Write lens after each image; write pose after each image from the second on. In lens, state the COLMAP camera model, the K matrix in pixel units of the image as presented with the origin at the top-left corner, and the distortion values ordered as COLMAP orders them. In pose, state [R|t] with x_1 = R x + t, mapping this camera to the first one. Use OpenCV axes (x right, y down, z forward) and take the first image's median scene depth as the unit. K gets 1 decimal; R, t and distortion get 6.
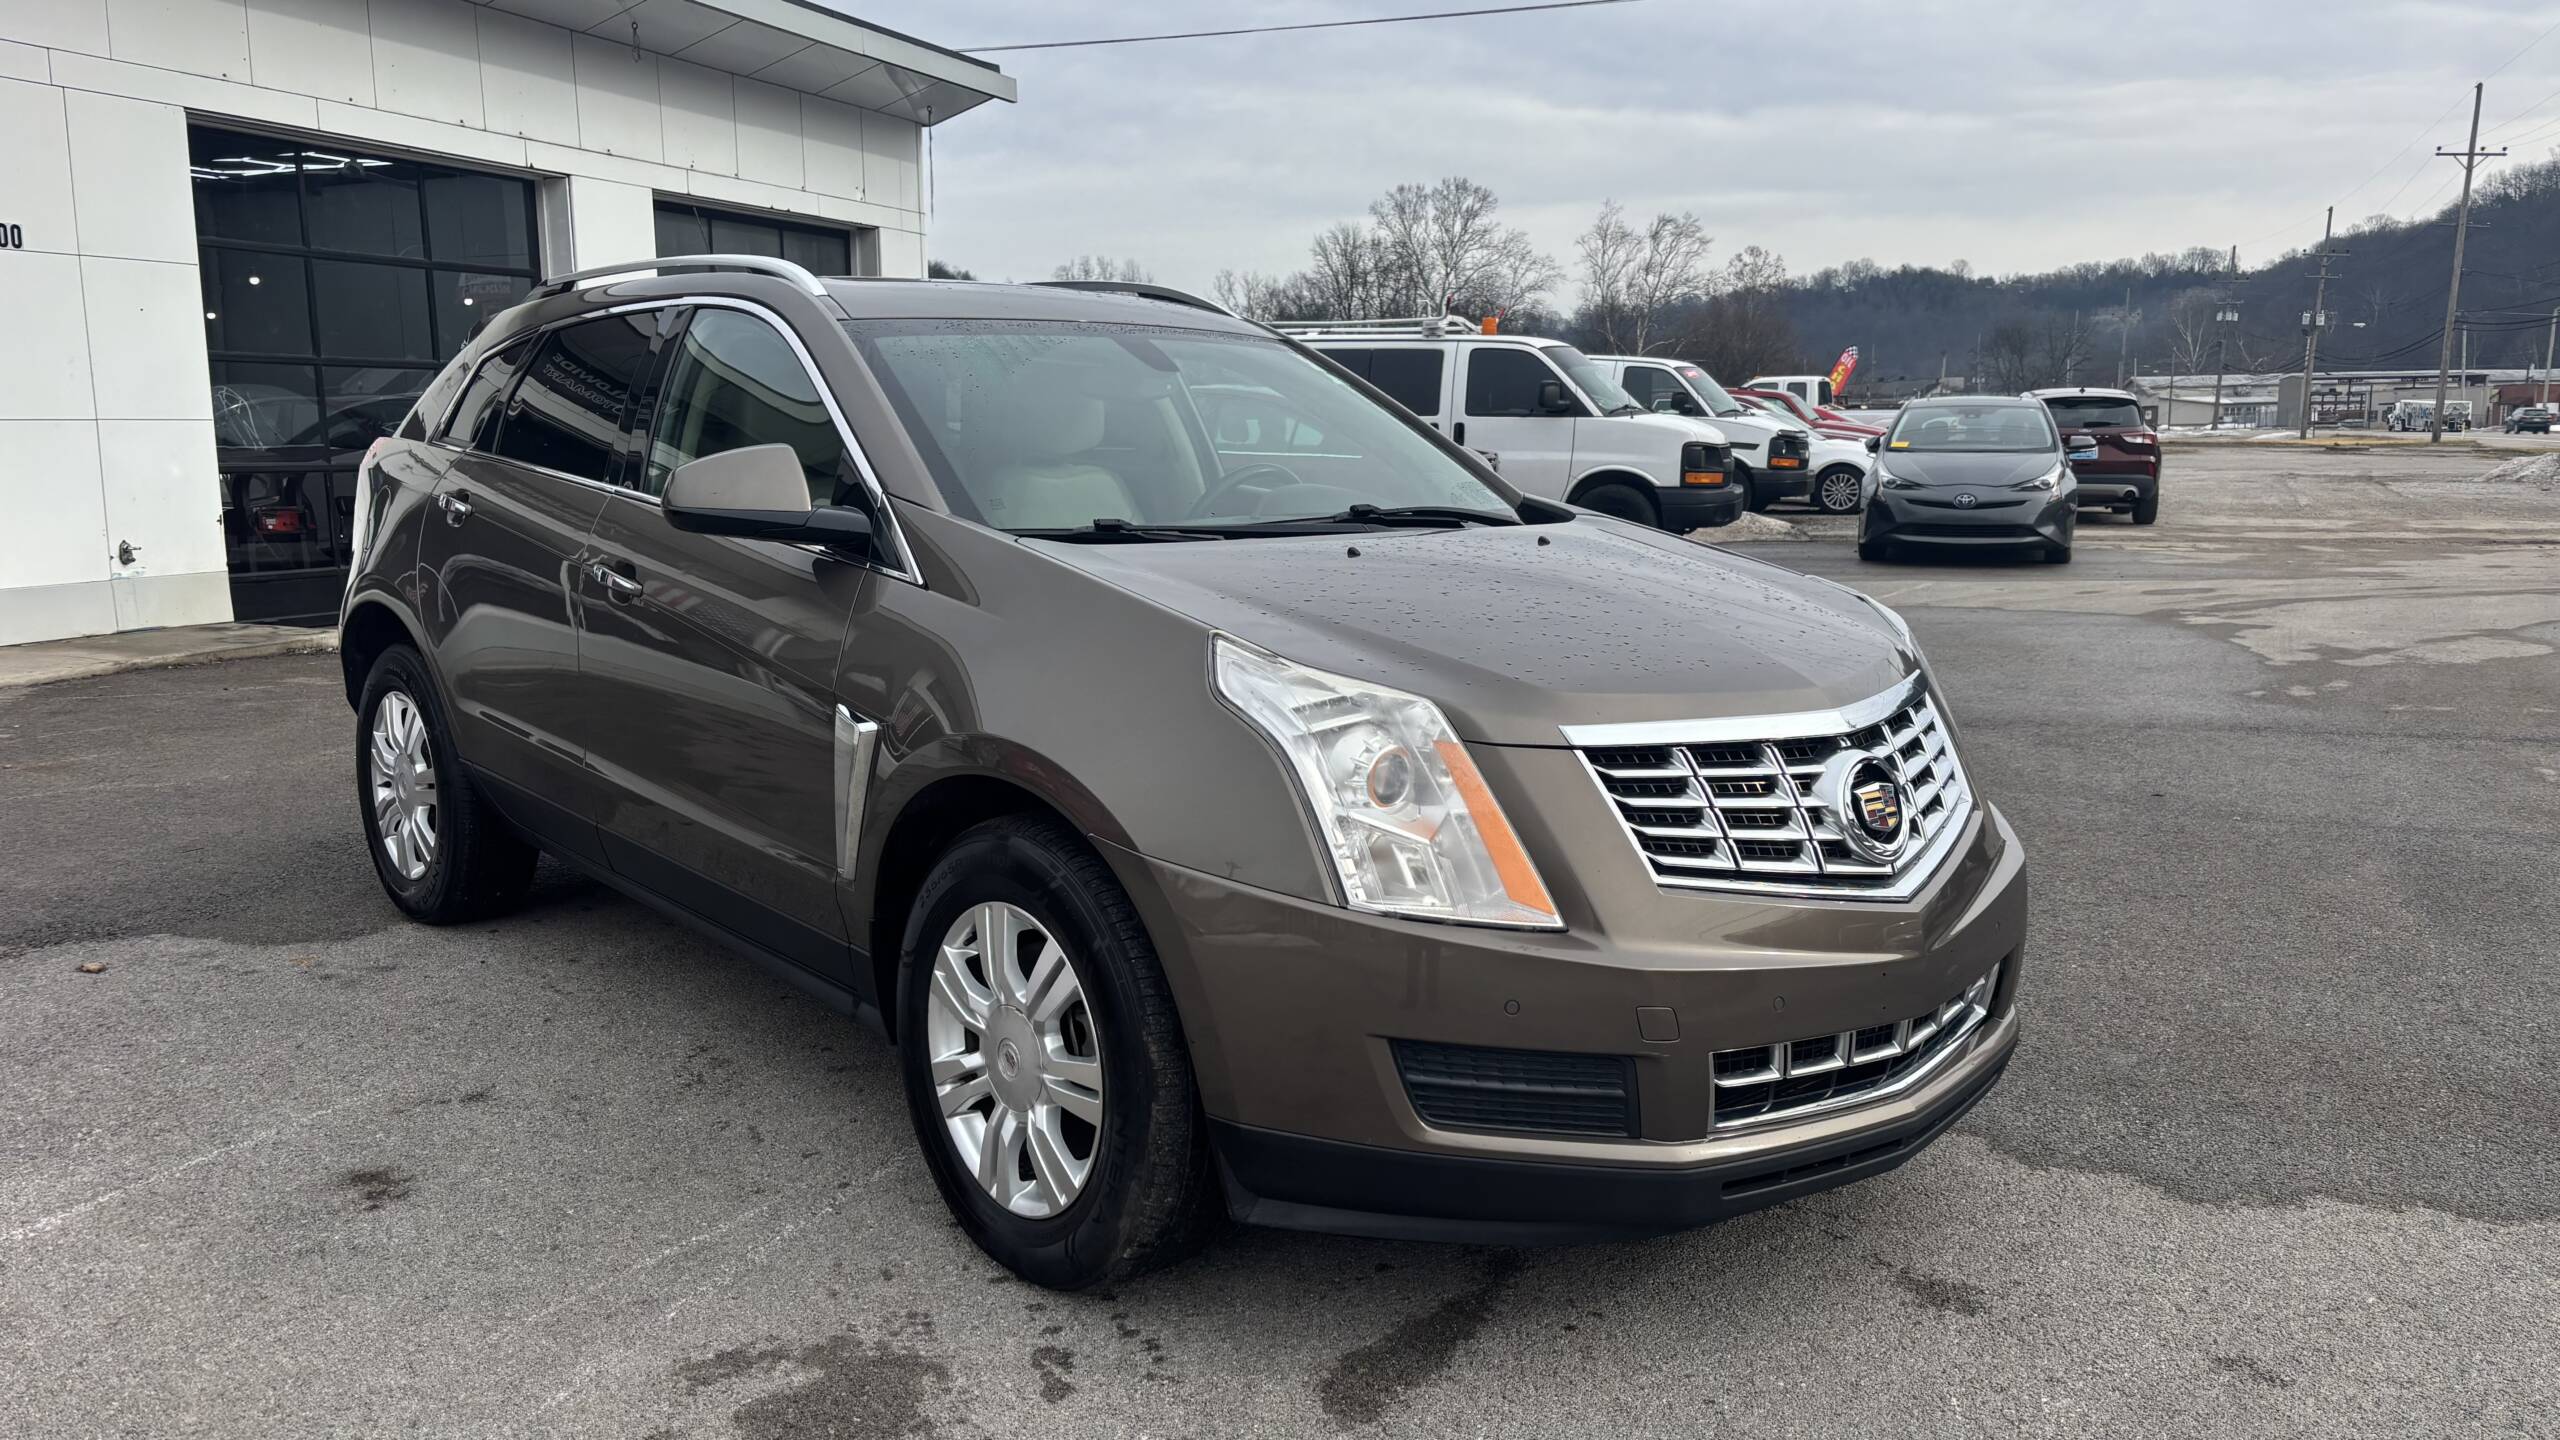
lens RADIAL K [[1965.4, 0, 1280.0], [0, 1965.4, 720.0], [0, 0, 1]] dist [0.039295, -0.042474]
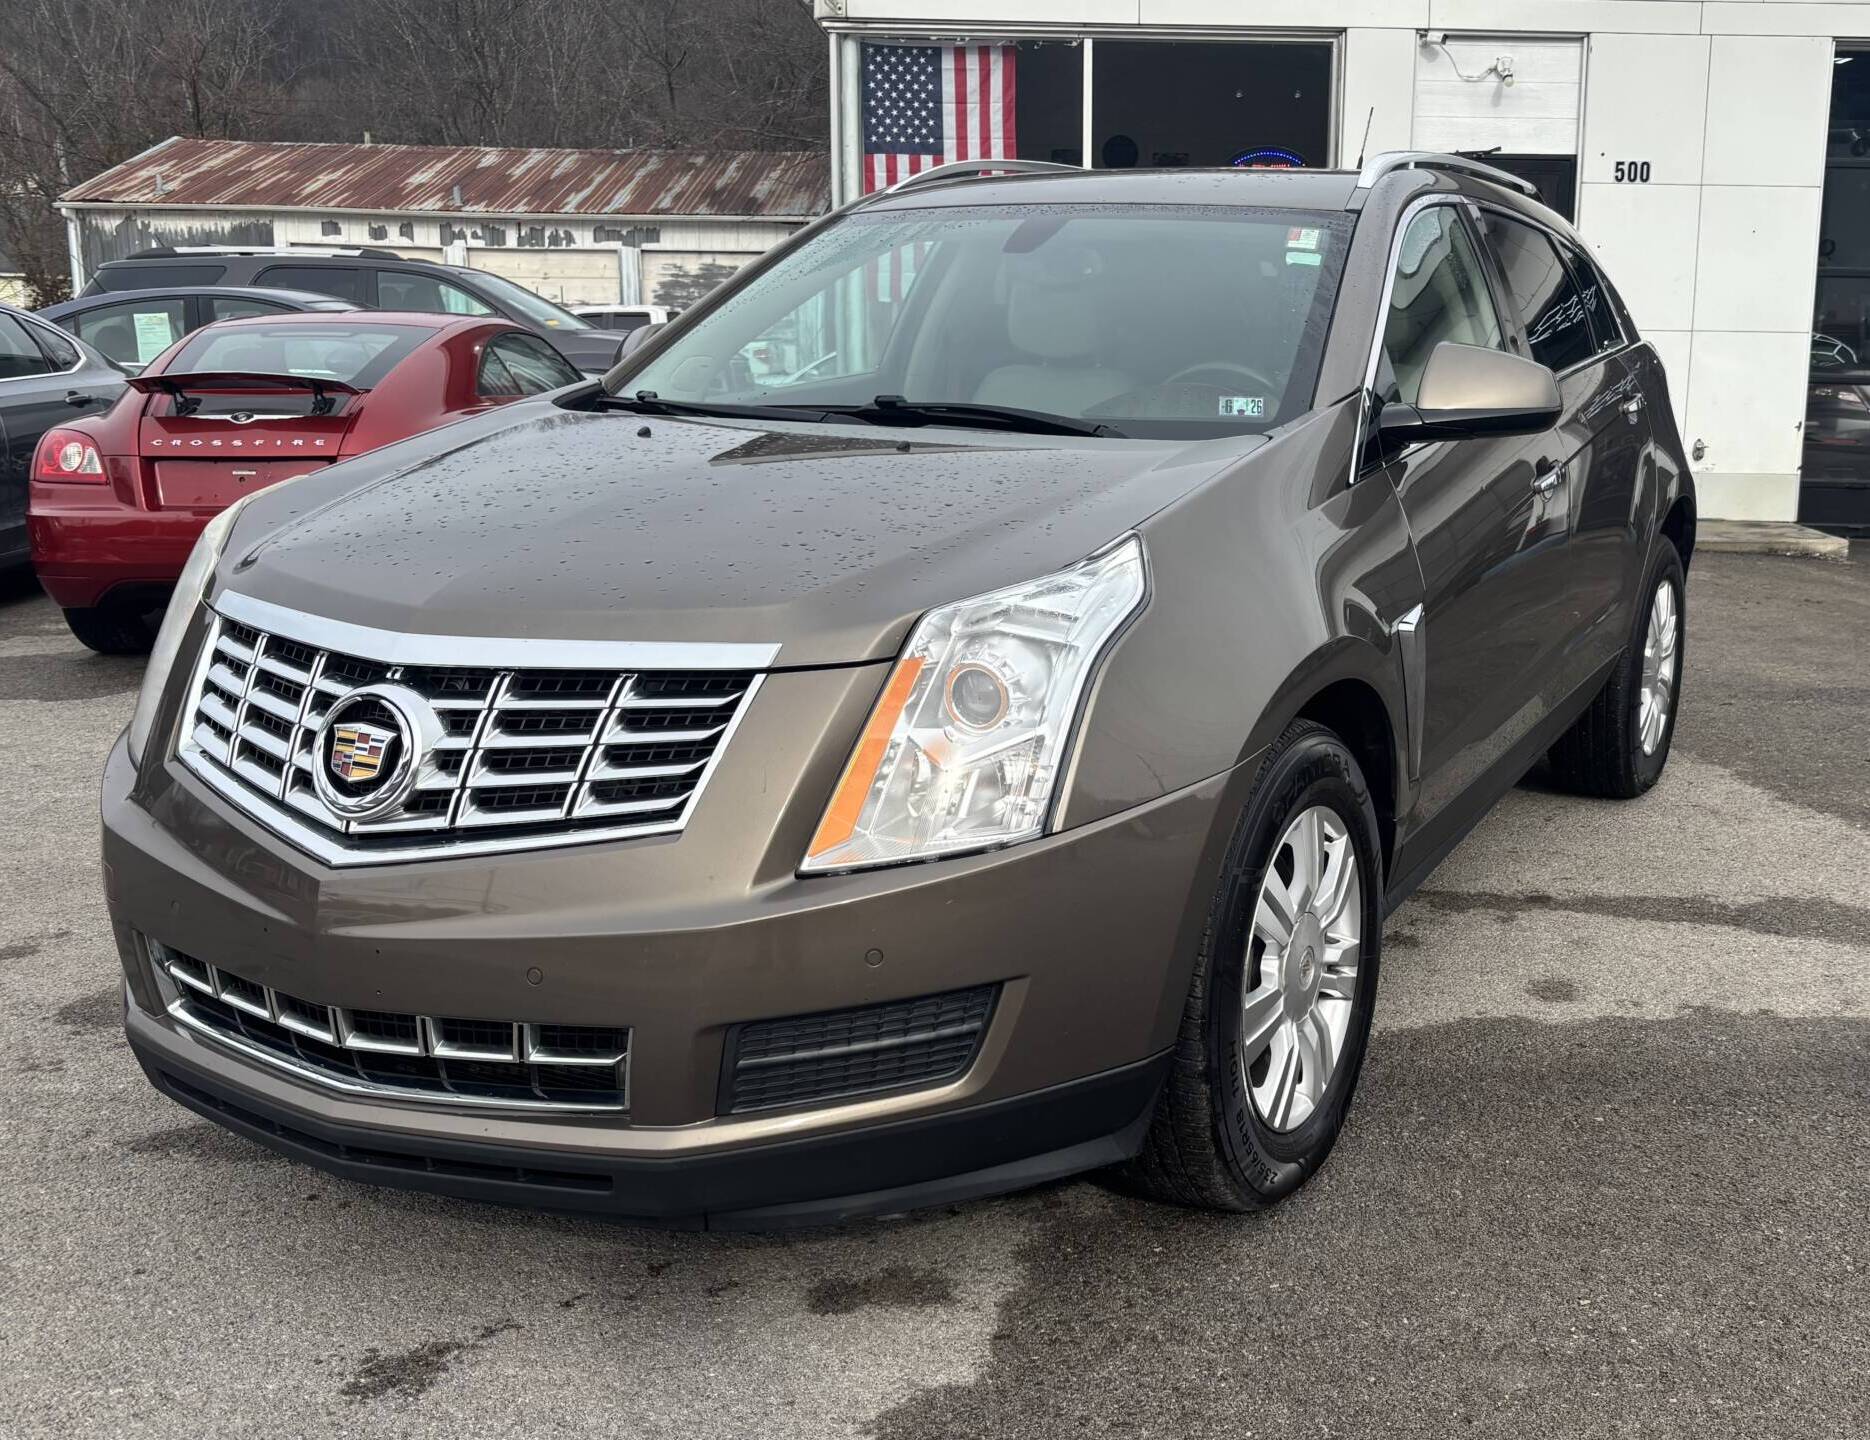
lens RADIAL K [[1983.1, 0, 1204.7], [0, 1983.1, 729.0], [0, 0, 1]] dist [0.008467, 0.011498]
pose [[0.387769, 0.185046, -0.902991, 1.055687], [-0.149546, 0.979293, 0.136463, -0.118107], [0.909545, 0.082123, 0.407412, 0.866602]]
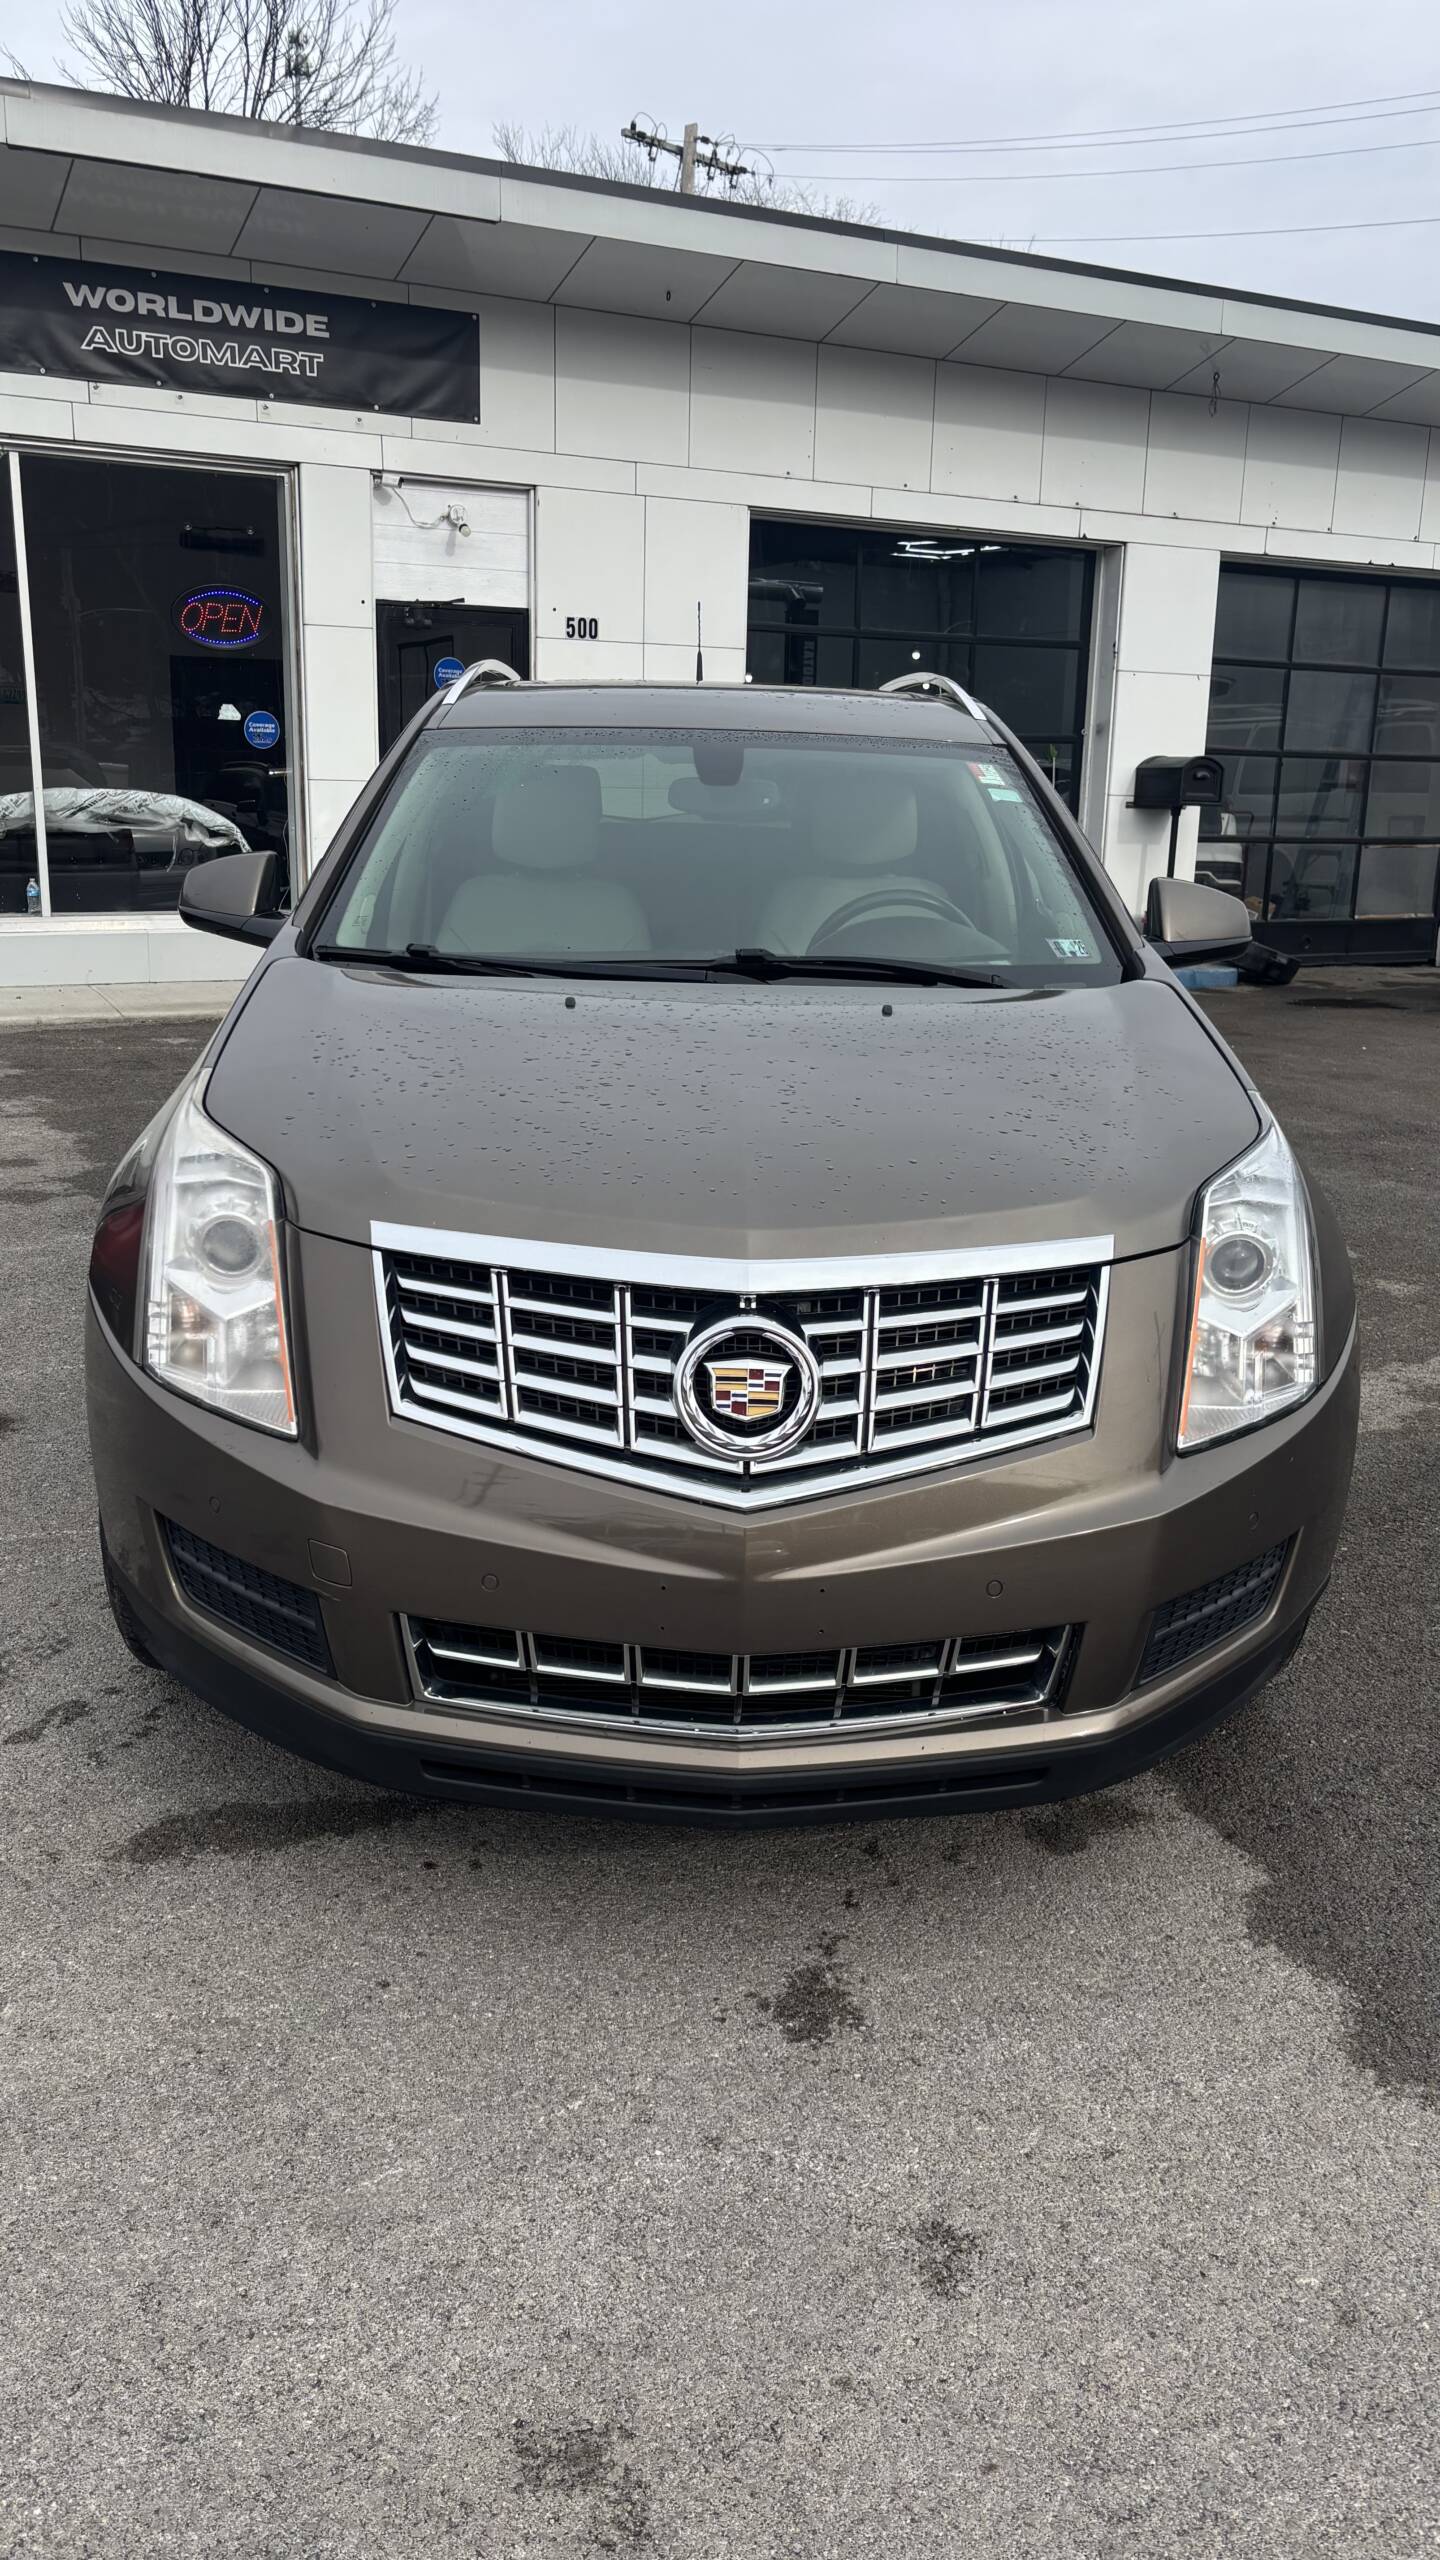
lens RADIAL K [[1965.4, 0, 720.0], [0, 1965.4, 1280.0], [0, 0, 1]] dist [0.039295, -0.042474]
pose [[0.753327, 0.184876, -0.631125, 0.691979], [-0.121772, 0.982291, 0.142393, -0.097847], [0.646274, -0.030416, 0.762499, 0.343631]]
